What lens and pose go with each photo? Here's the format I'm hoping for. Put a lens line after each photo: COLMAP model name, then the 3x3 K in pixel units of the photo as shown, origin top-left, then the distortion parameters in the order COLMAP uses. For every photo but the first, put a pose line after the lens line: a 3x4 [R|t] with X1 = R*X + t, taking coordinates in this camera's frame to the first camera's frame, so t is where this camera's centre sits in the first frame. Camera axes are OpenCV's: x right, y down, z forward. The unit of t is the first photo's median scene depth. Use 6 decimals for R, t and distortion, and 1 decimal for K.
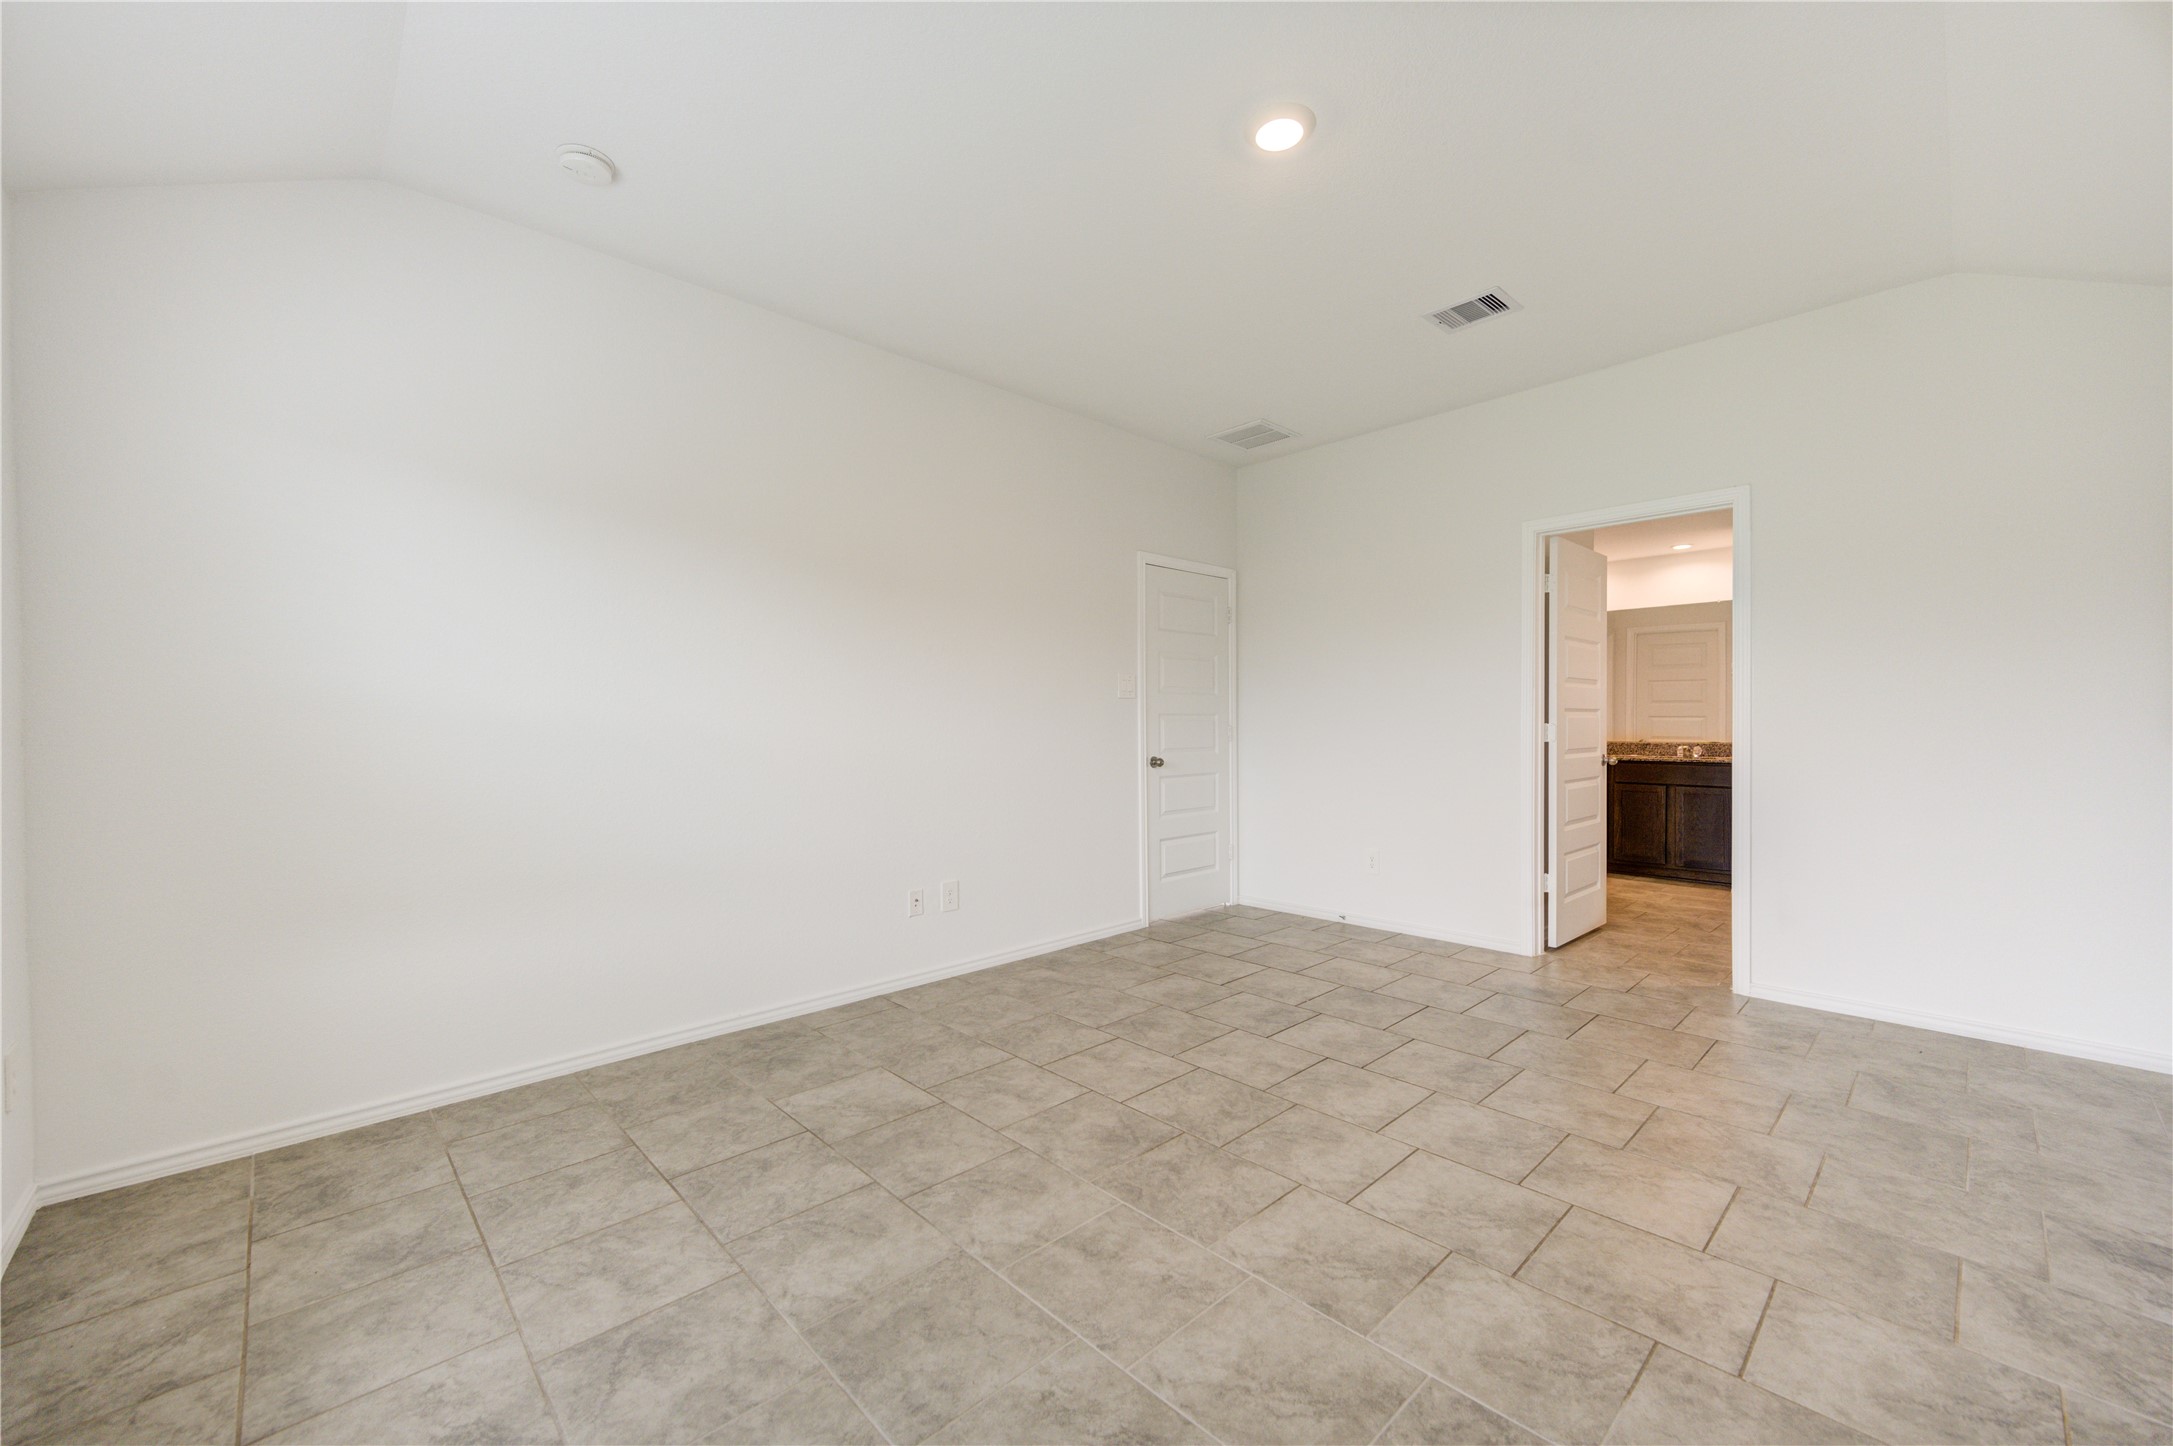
lens RADIAL K [[862.6, 0, 1097.9], [0, 862.6, 722.1], [0, 0, 1]] dist [0.007792, 0.000479]
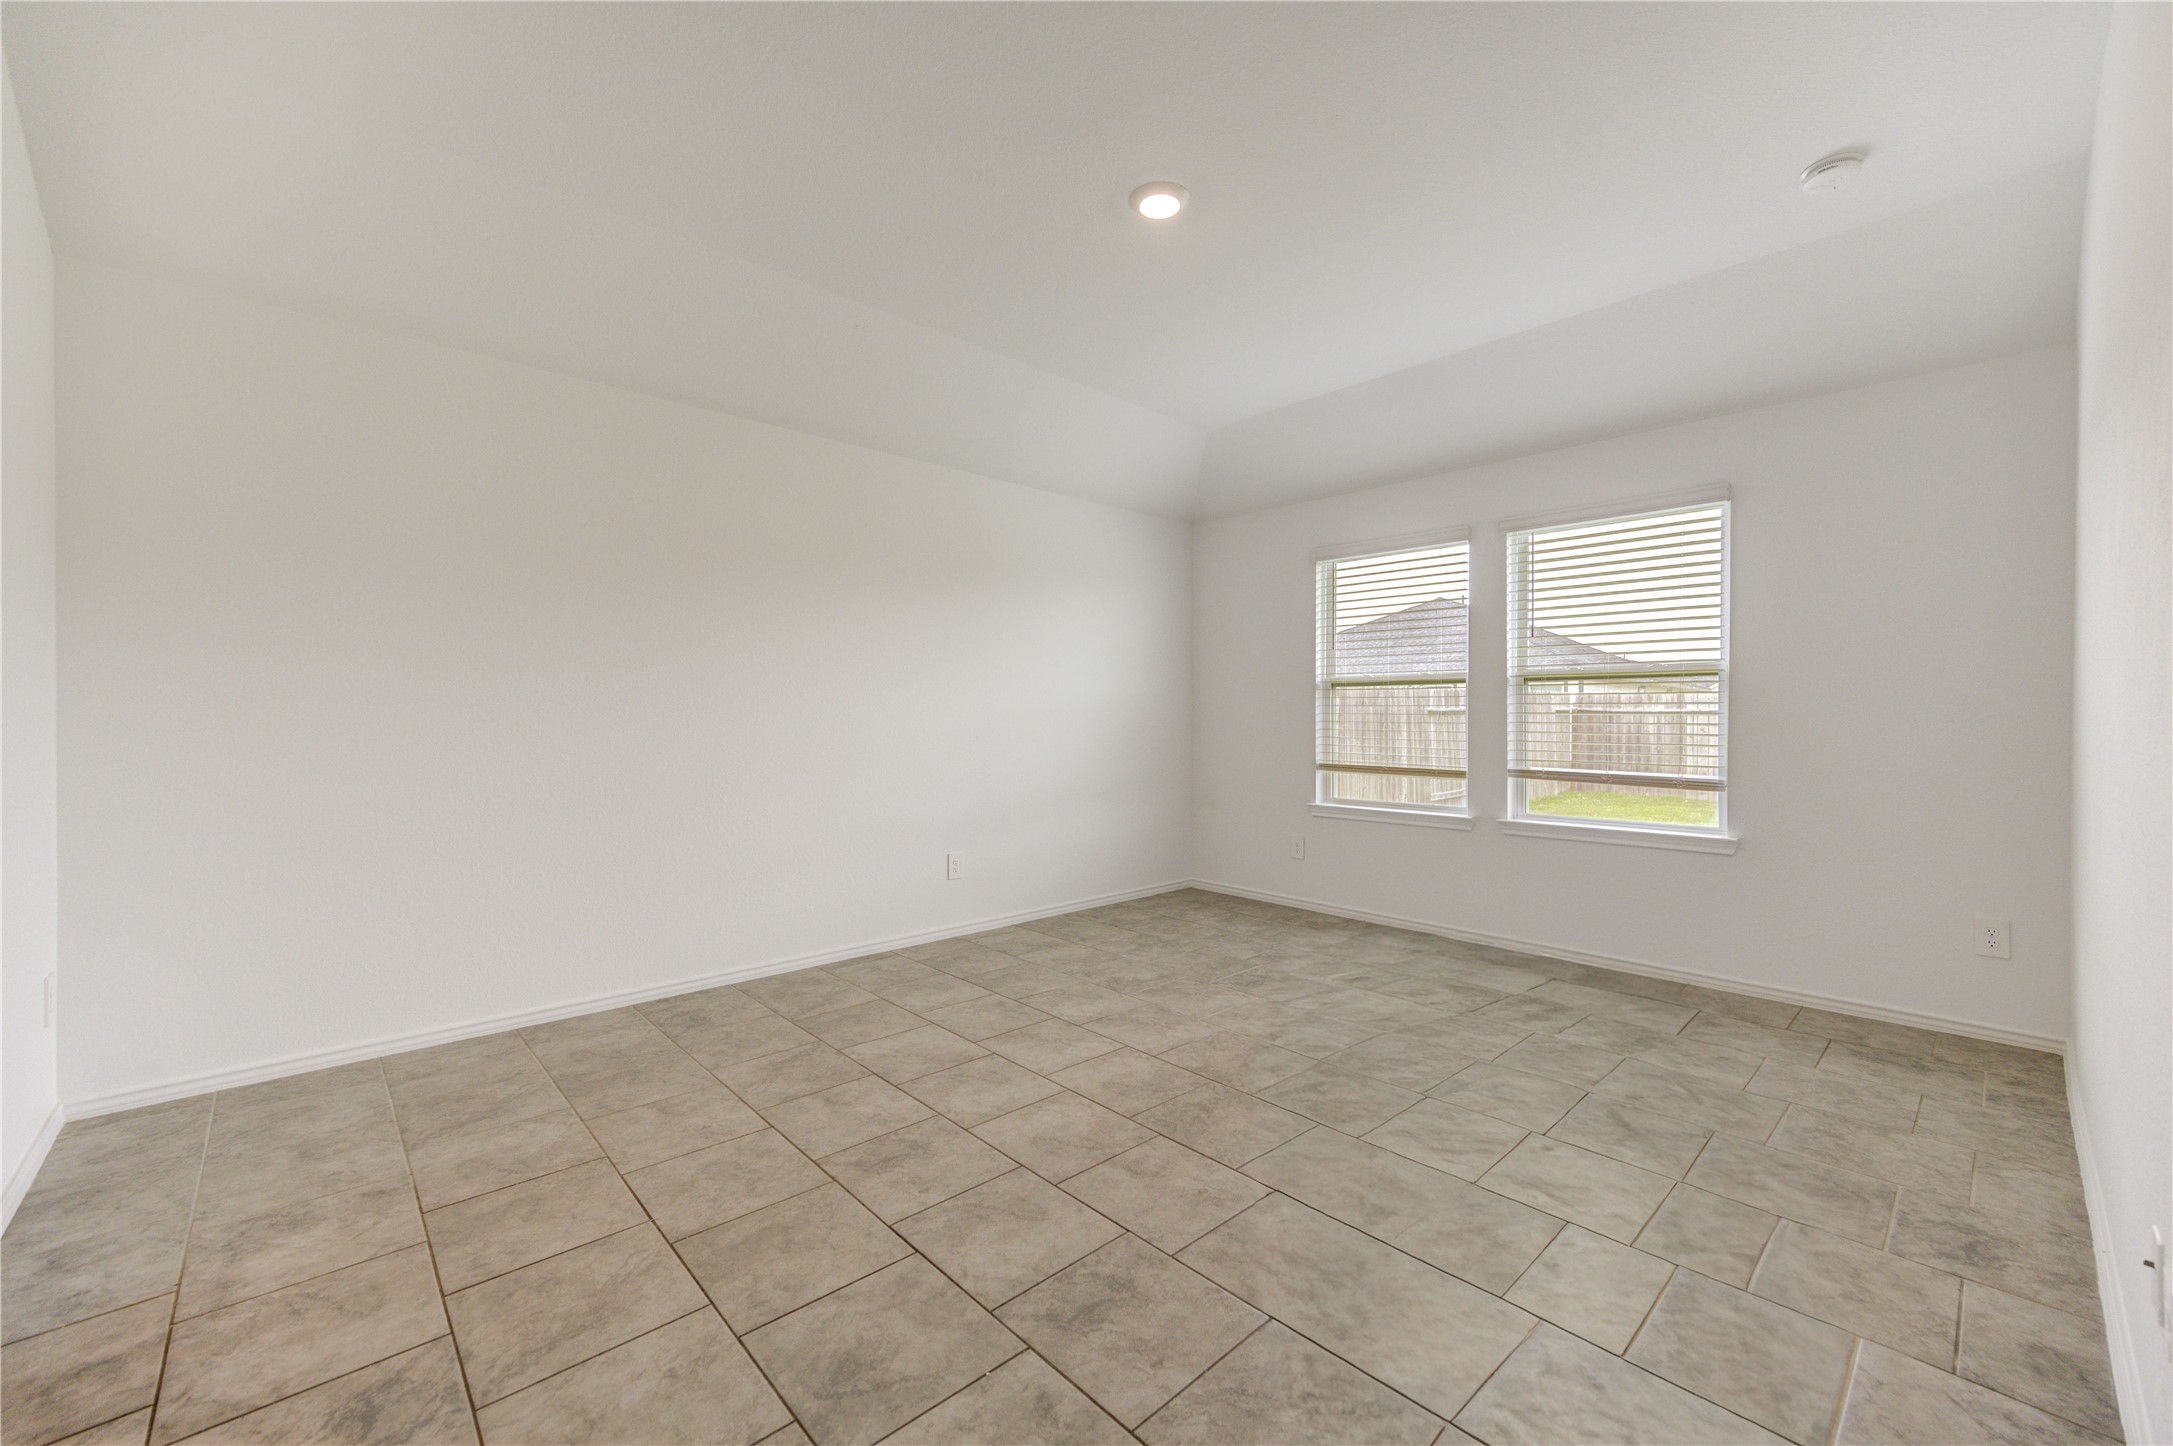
lens RADIAL K [[851.6, 0, 1092.4], [0, 851.6, 732.5], [0, 0, 1]] dist [0.004499, -0.000157]
pose [[-0.999757, 0.004367, 0.021616, 0.261333], [0.004721, 0.999855, 0.016333, 0.007369], [-0.021542, 0.016431, -0.999633, 2.019944]]
